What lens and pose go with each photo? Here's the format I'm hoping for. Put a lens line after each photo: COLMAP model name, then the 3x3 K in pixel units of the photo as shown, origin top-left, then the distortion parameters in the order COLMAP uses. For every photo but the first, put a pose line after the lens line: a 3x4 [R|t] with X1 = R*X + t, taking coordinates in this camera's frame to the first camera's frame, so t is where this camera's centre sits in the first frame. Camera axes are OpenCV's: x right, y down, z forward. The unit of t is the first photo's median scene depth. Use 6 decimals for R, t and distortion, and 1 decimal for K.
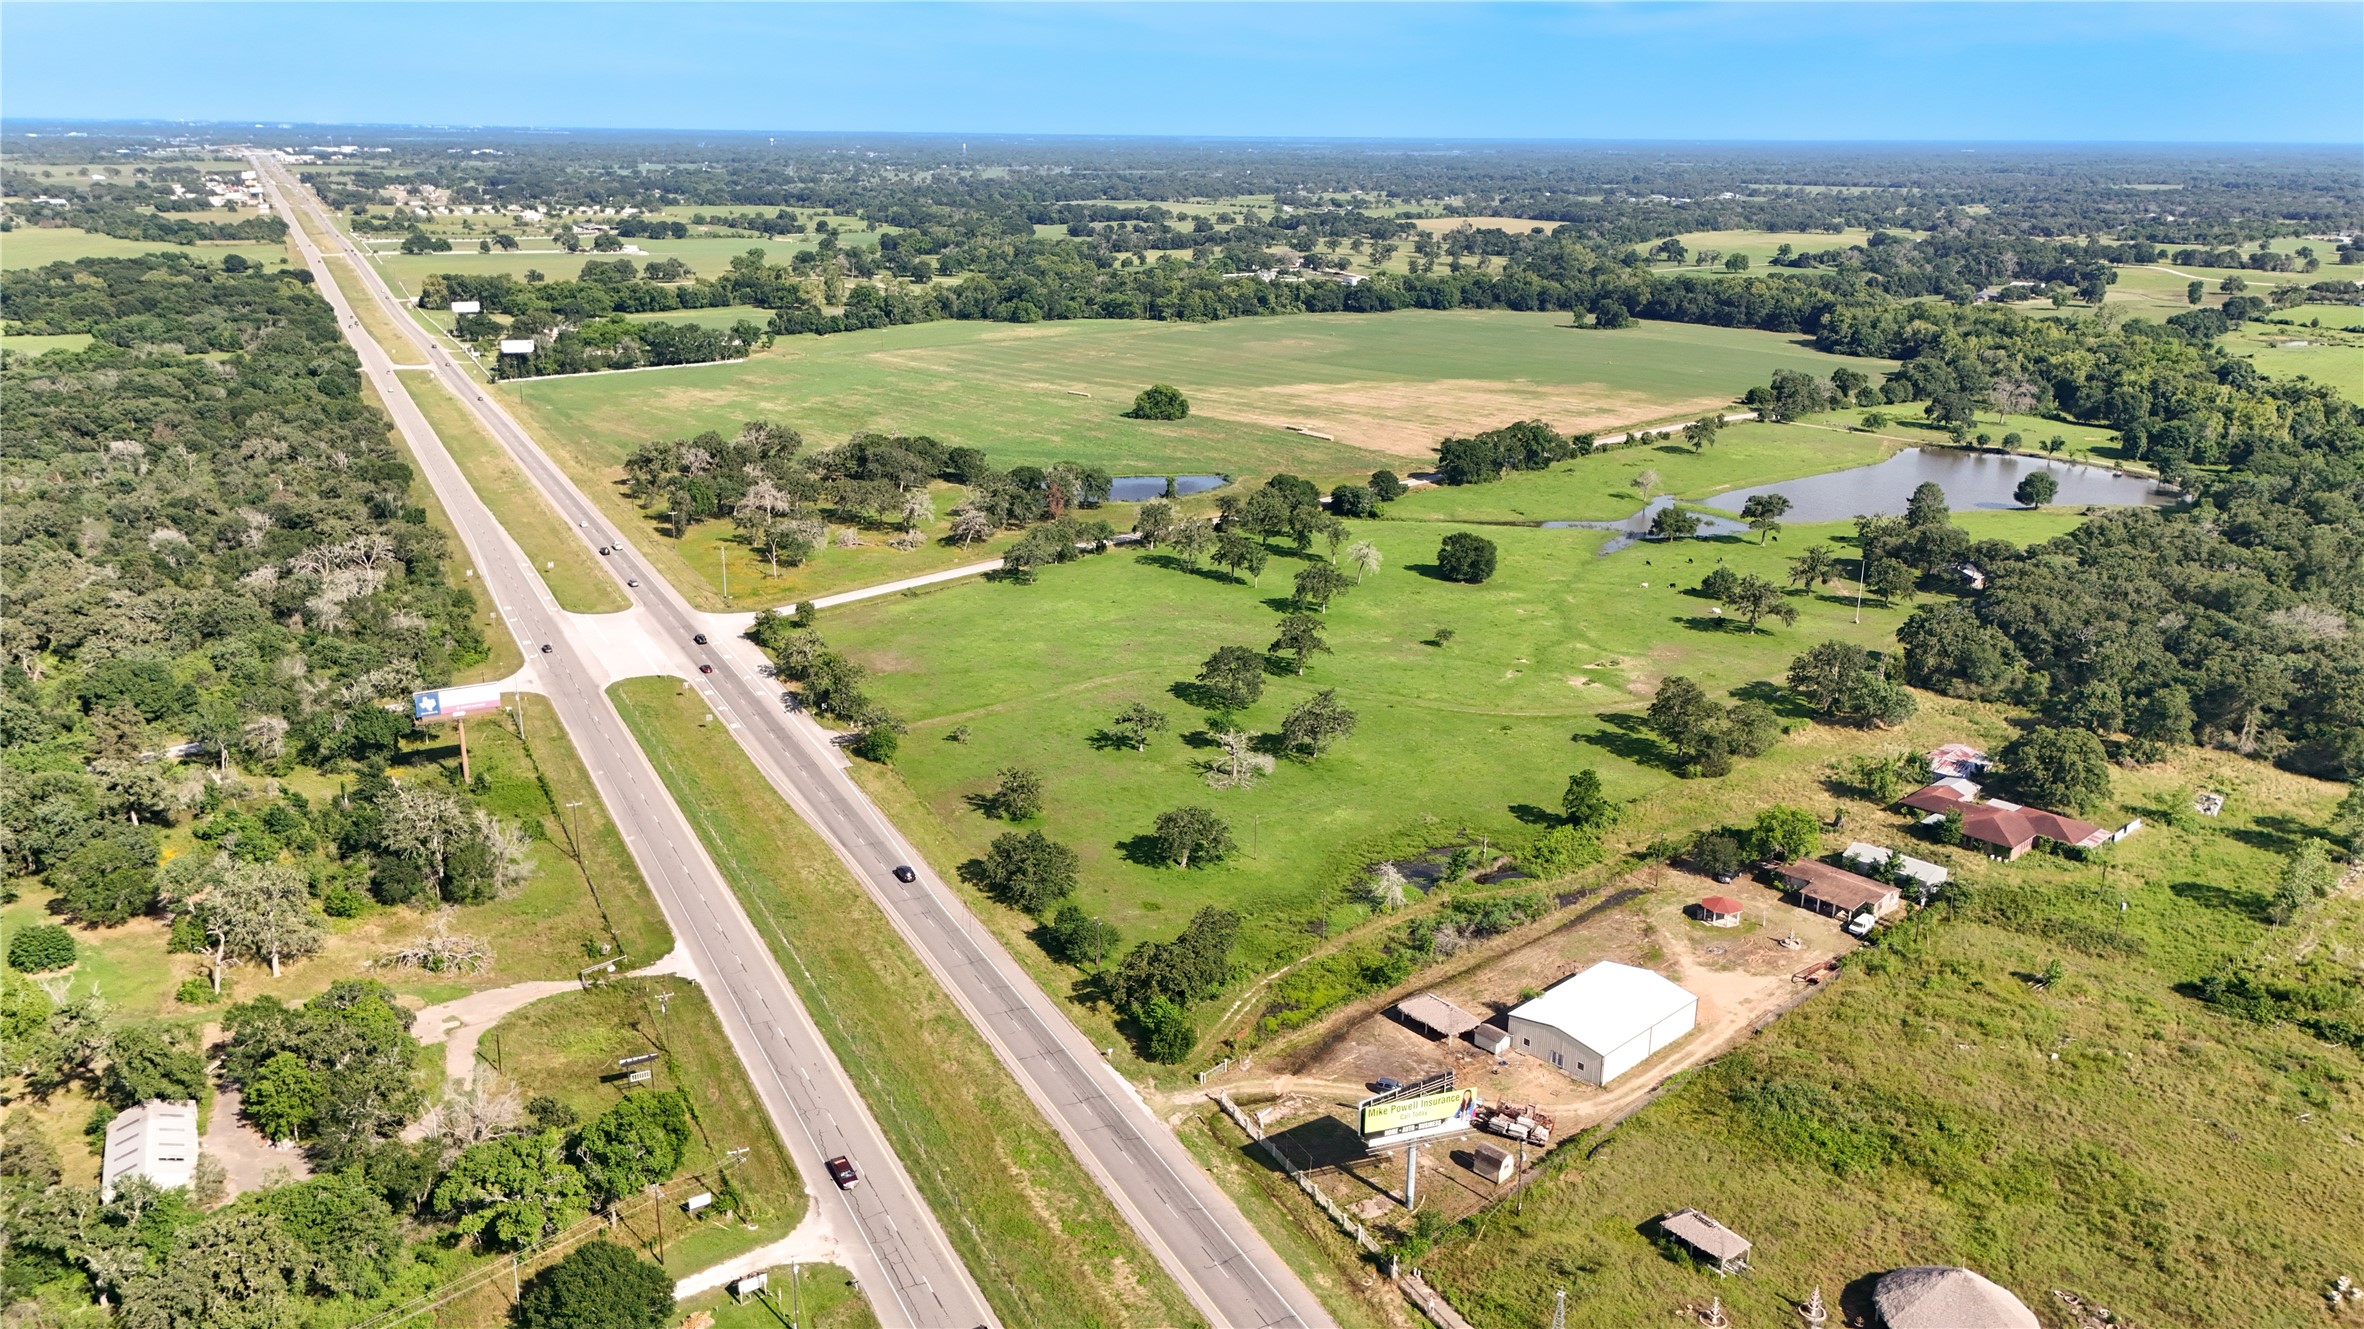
lens RADIAL K [[1732.0, 0, 1173.1], [0, 1732.0, 664.4], [0, 0, 1]] dist [0.060831, -0.042175]
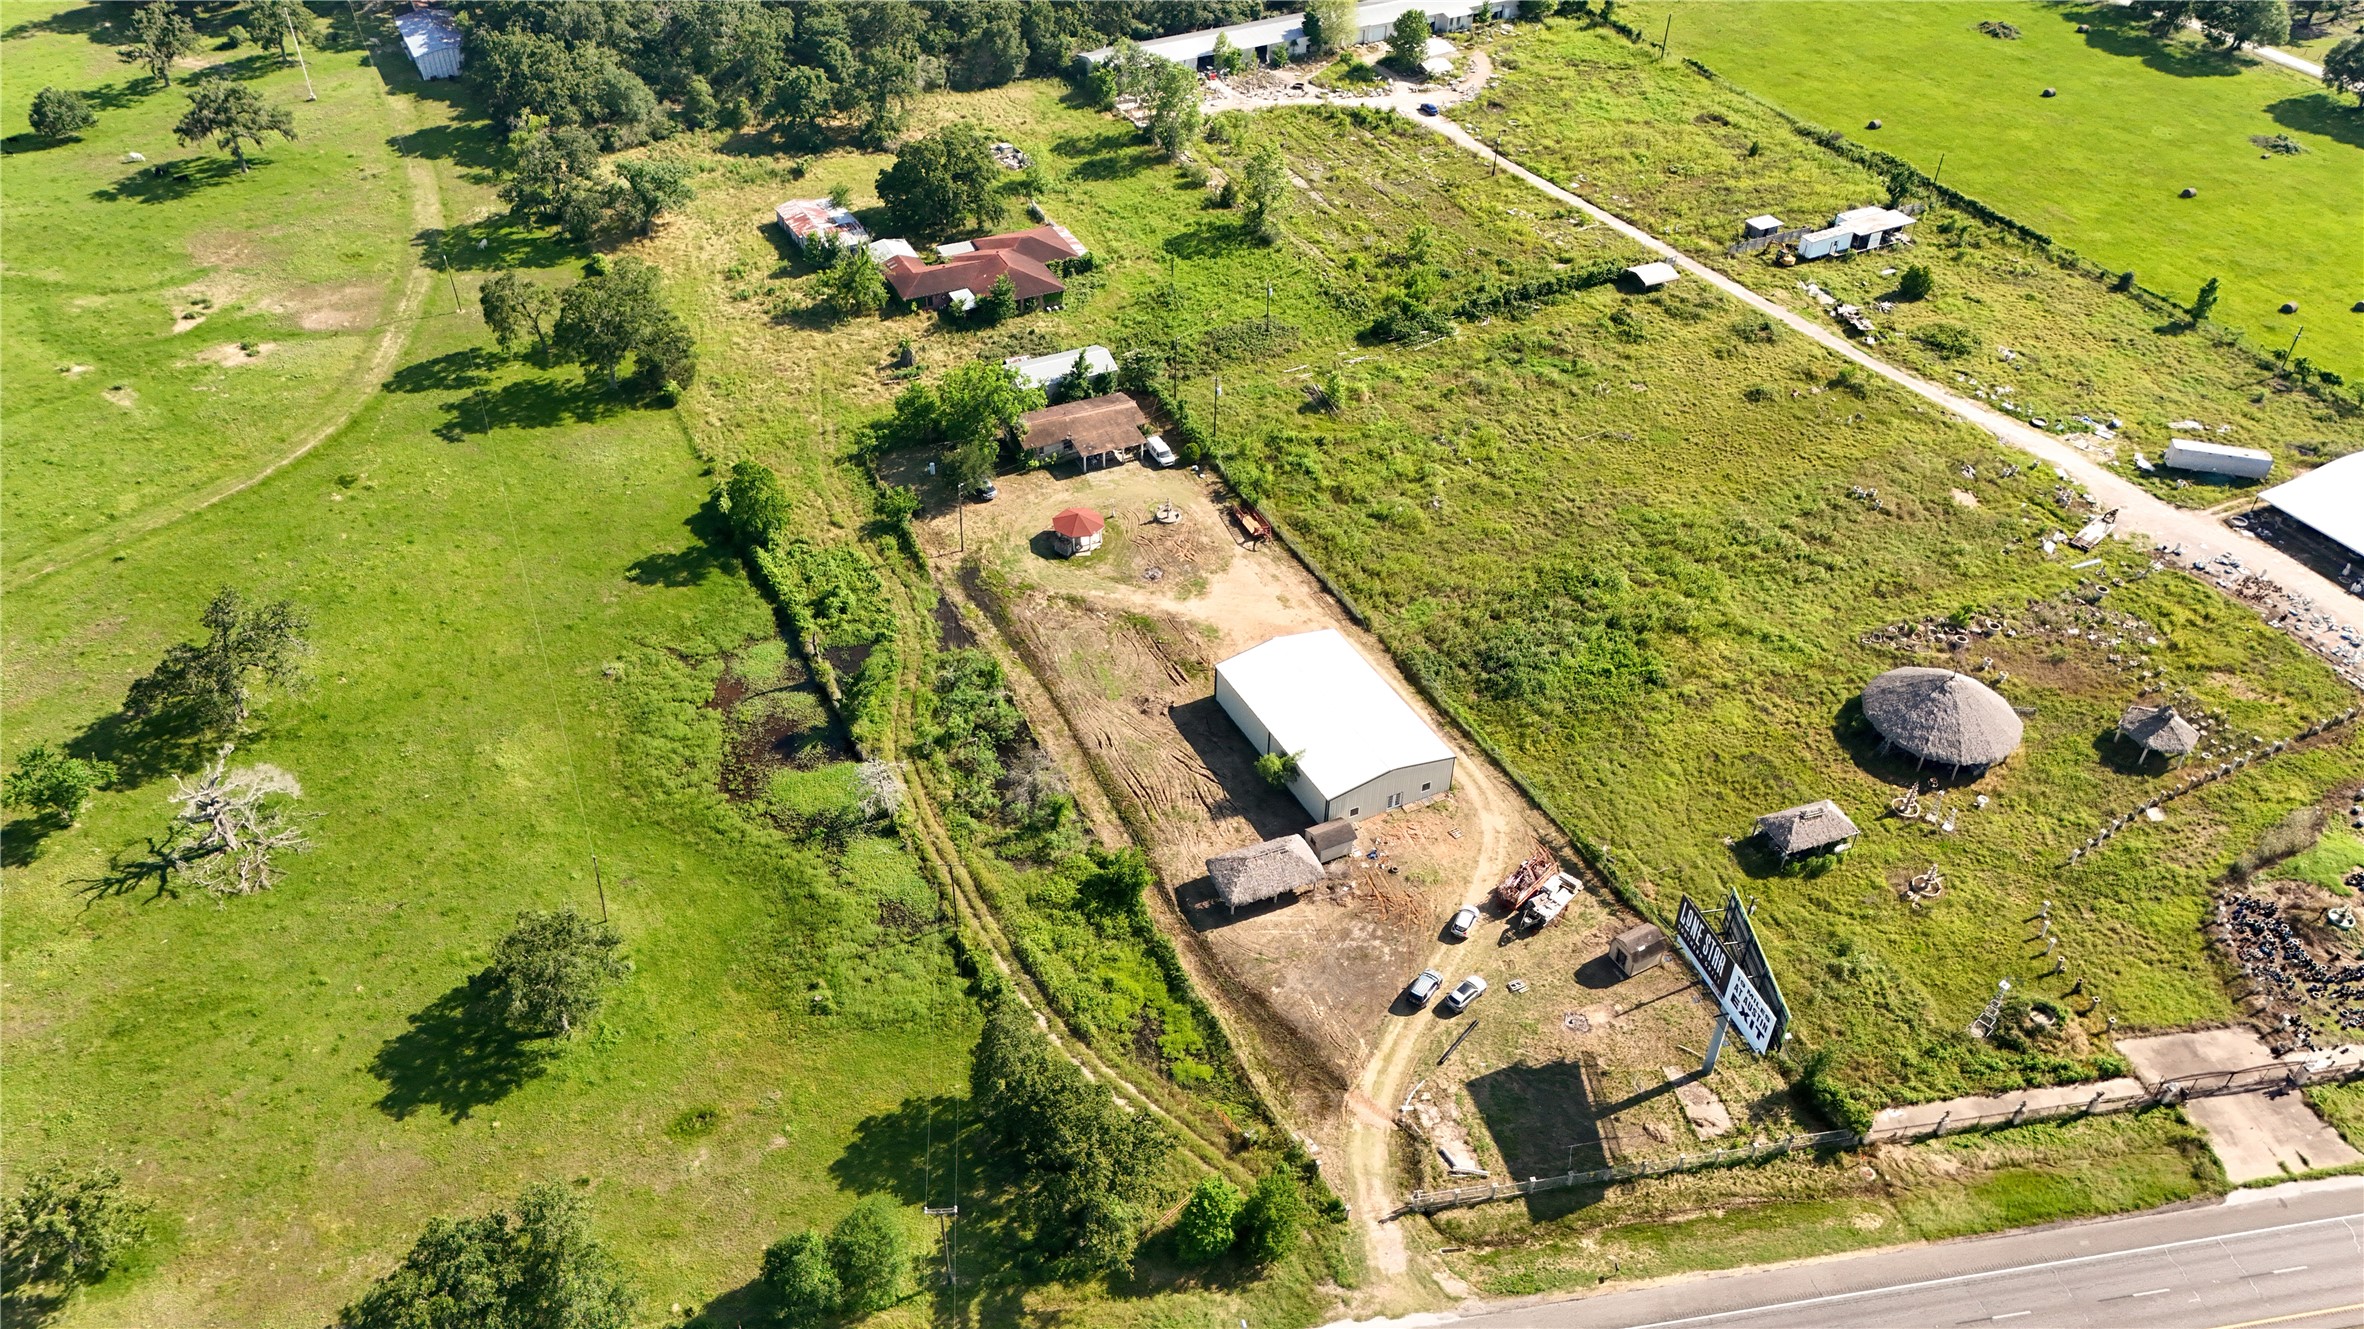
lens RADIAL K [[1732.0, 0, 1174.0], [0, 1732.0, 666.3], [0, 0, 1]] dist [0.060831, -0.042175]
pose [[0.285937, -0.600748, 0.746554, -0.261562], [0.265856, 0.798231, 0.540507, -0.198064], [-0.920631, 0.043925, 0.387956, 0.626090]]
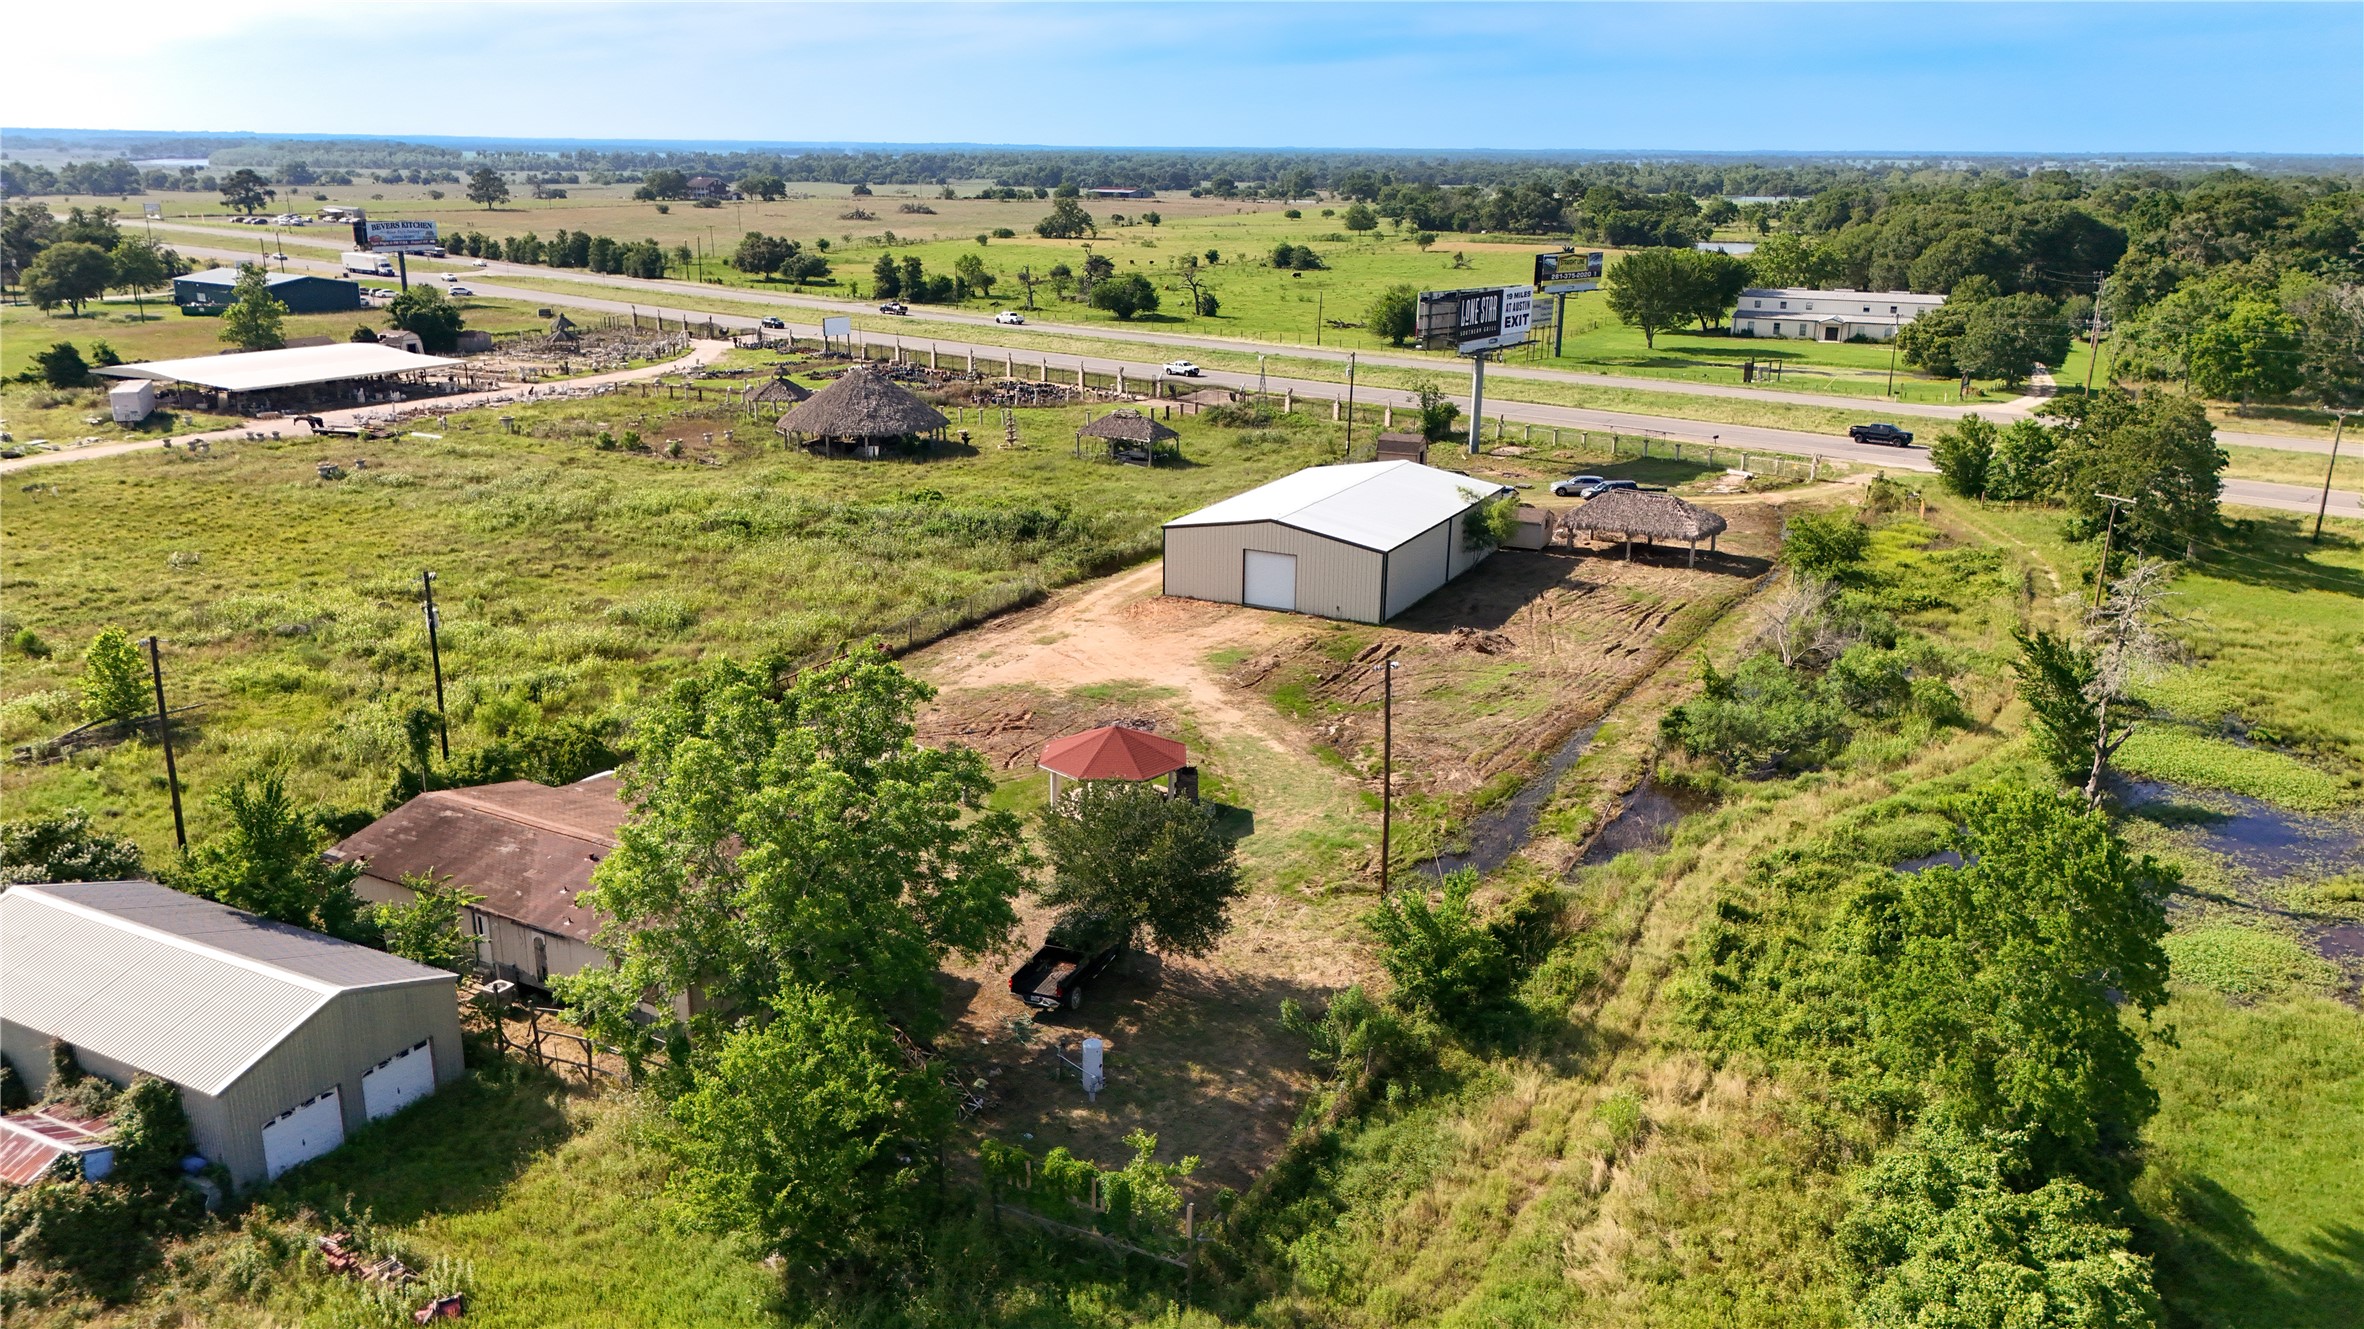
lens RADIAL K [[1732.0, 0, 1174.8], [0, 1732.0, 663.1], [0, 0, 1]] dist [0.060831, -0.042175]
pose [[-0.944147, 0.069614, -0.322088, 0.367017], [-0.119137, 0.839203, 0.530608, -0.015410], [0.307235, 0.539345, -0.784037, 1.128637]]
